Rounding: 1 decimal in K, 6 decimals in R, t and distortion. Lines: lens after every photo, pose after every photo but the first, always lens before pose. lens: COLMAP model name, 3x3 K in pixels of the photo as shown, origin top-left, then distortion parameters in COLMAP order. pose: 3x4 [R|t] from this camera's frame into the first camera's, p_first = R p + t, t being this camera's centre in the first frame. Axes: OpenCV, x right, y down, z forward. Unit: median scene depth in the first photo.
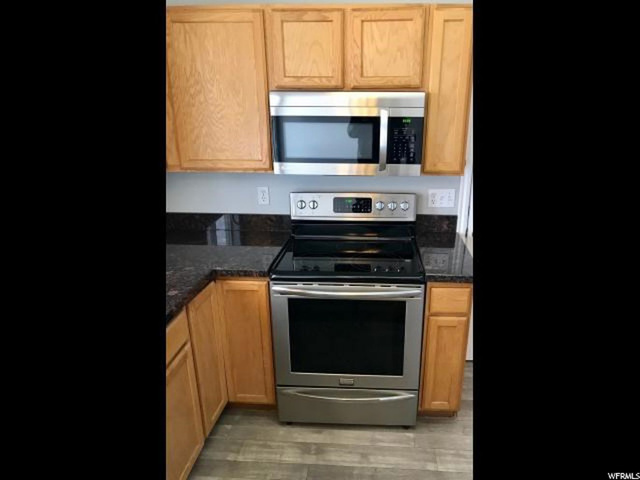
lens RADIAL K [[396.0, 0, 337.9], [0, 396.0, 252.8], [0, 0, 1]] dist [0.001218, -0.000042]
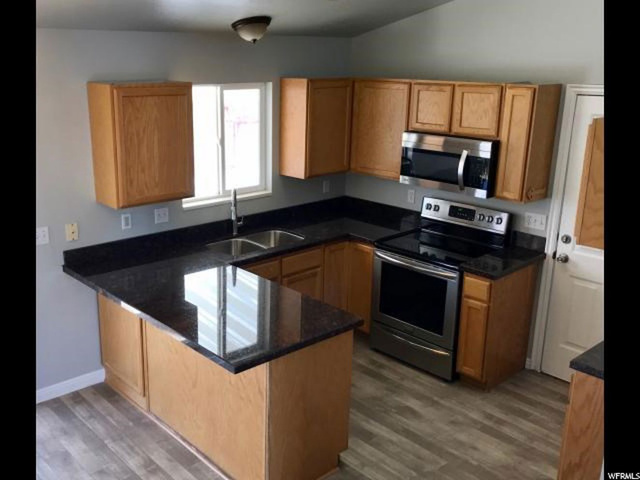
lens RADIAL K [[631.9, 0, 320.0], [0, 631.9, 240.0], [0, 0, 1]] dist [-0.144447, 0.004060]
pose [[0.730251, 0.193797, -0.655115, 1.266334], [-0.234029, 0.971865, 0.026627, 0.024290], [0.641844, 0.133872, 0.755060, -1.015856]]
